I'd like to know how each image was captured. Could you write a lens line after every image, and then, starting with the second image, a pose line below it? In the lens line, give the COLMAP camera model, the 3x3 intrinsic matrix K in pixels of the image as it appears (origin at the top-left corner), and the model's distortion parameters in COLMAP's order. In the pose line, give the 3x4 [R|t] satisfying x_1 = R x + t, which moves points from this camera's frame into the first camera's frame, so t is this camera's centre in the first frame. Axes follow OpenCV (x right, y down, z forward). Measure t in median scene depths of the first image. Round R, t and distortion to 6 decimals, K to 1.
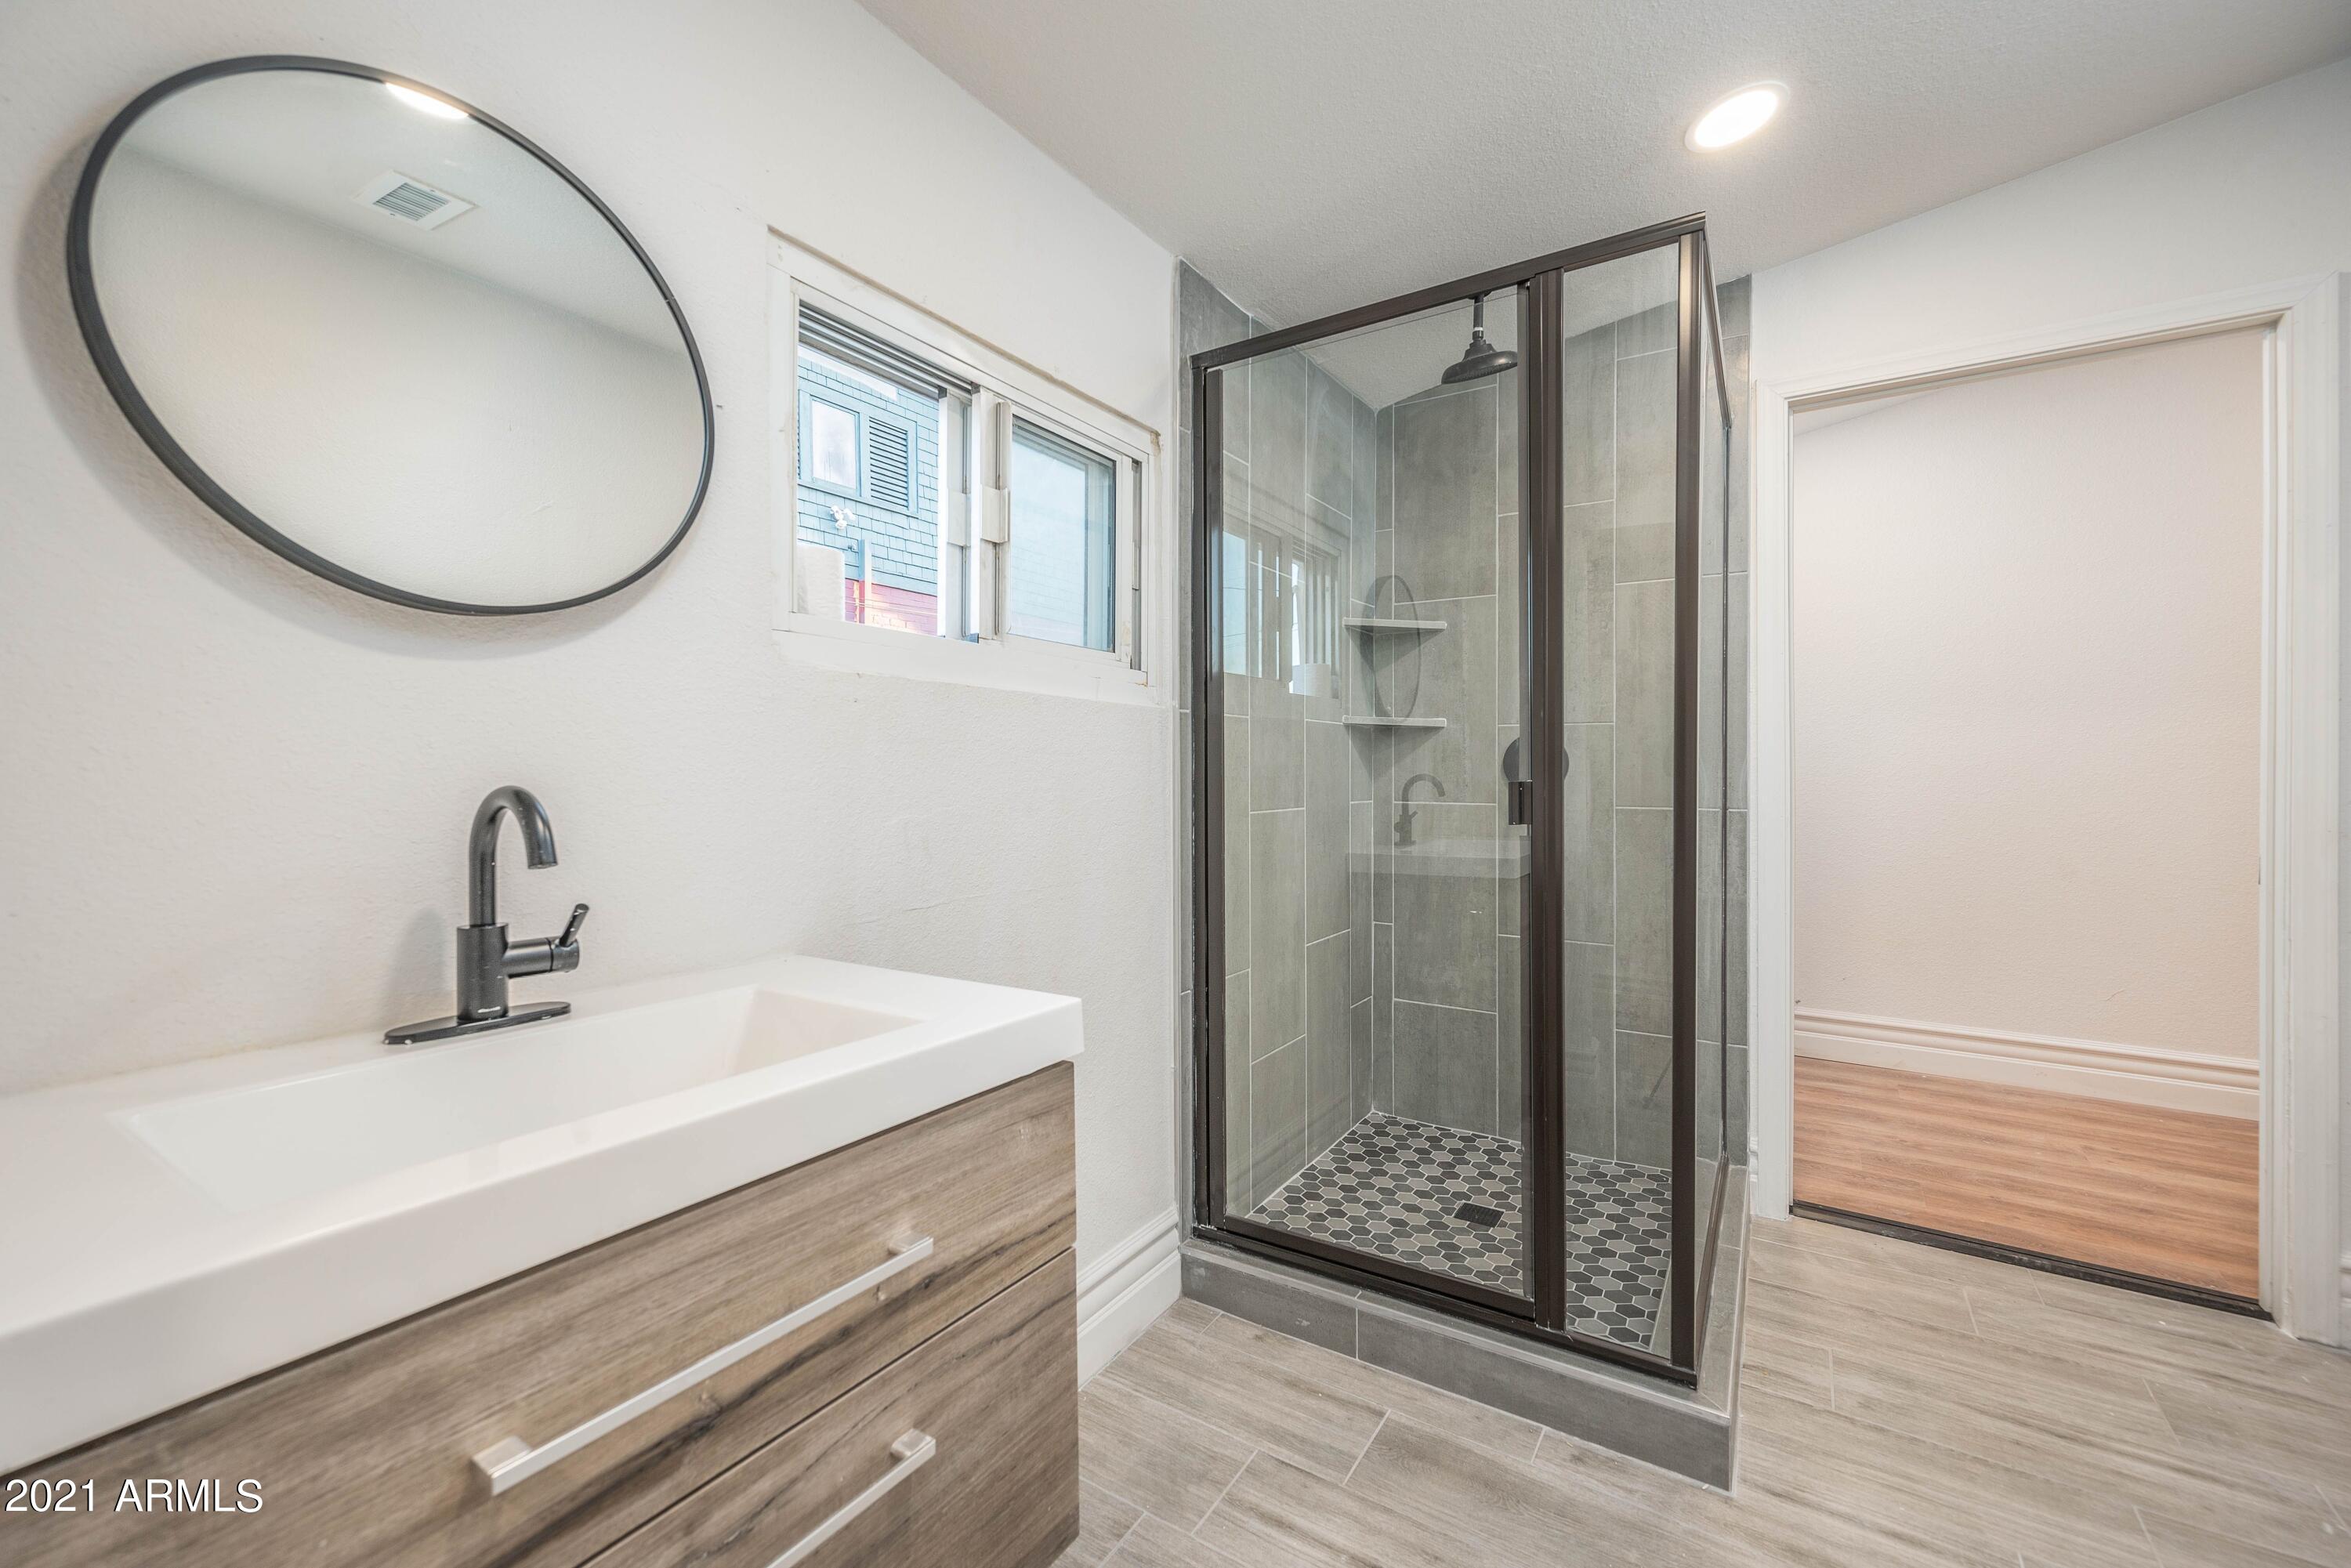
lens RADIAL K [[938.5, 0, 1166.5], [0, 938.5, 774.8], [0, 0, 1]] dist [0.001406, -0.000094]
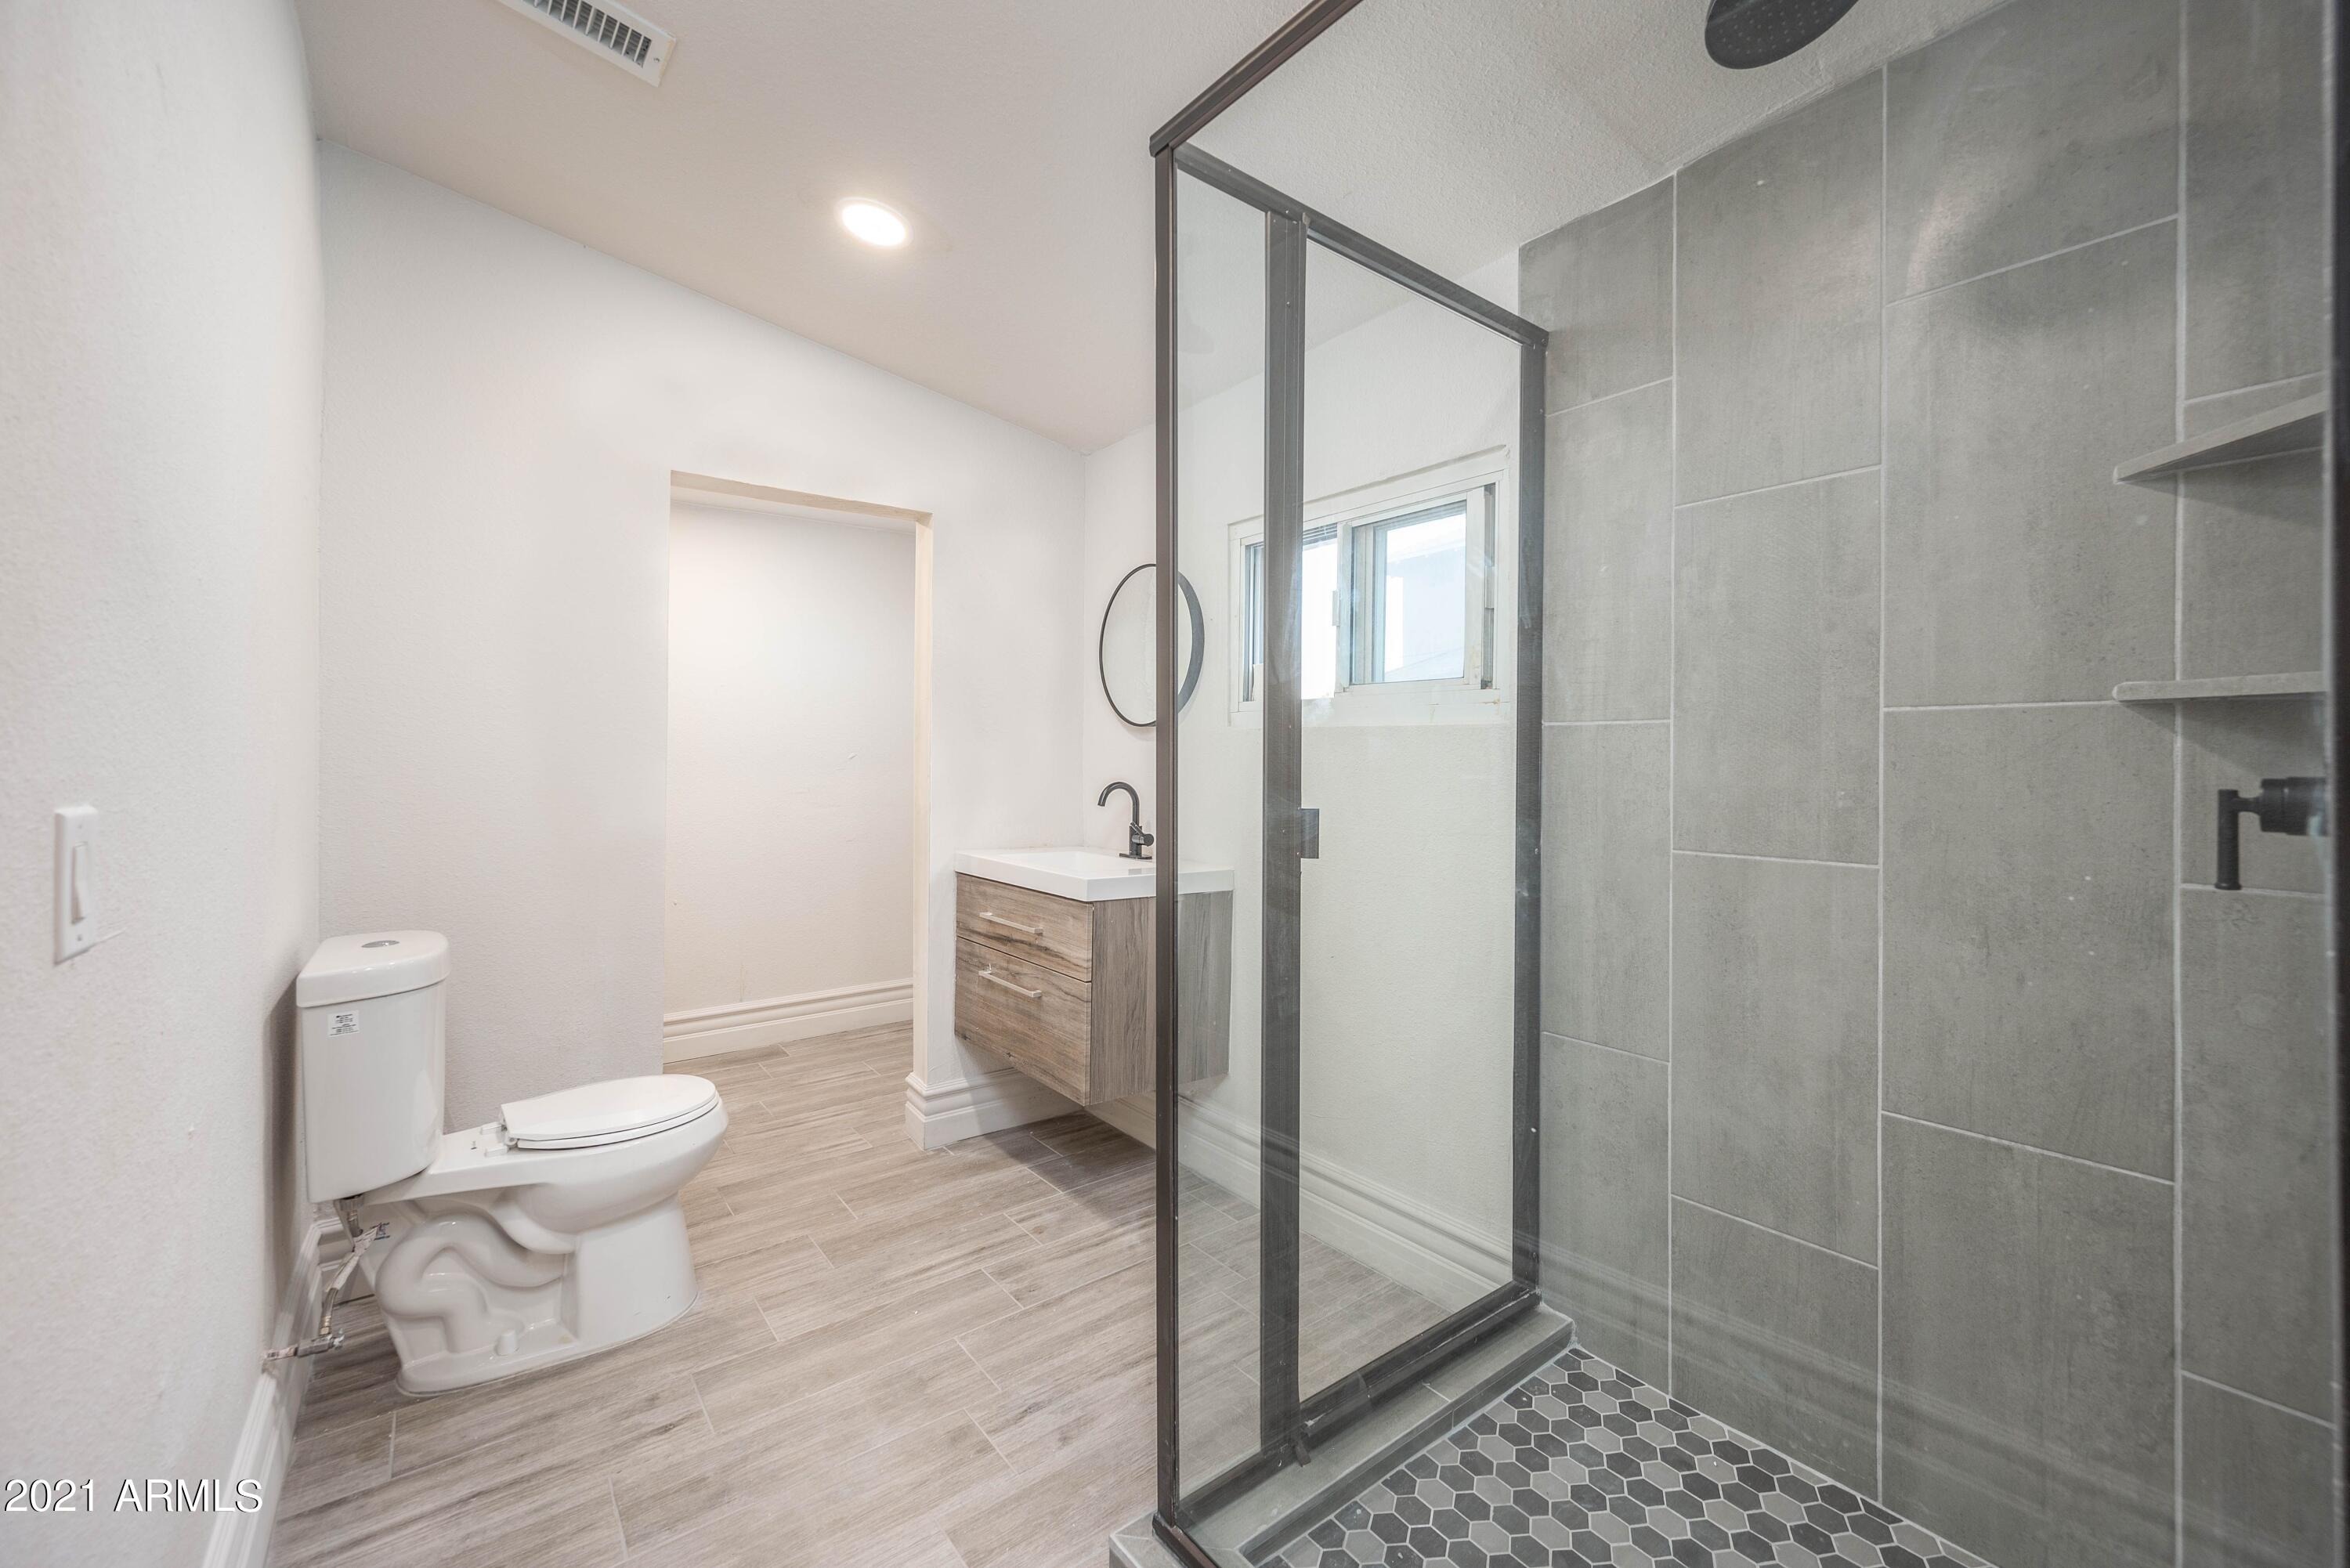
lens RADIAL K [[938.1, 0, 1166.0], [0, 938.1, 774.8], [0, 0, 1]] dist [0.001406, -0.000094]
pose [[-0.322730, 0.003092, -0.946486, 2.261512], [-0.016853, 0.999817, 0.009013, -0.042485], [0.946341, 0.018860, -0.322619, 2.137761]]
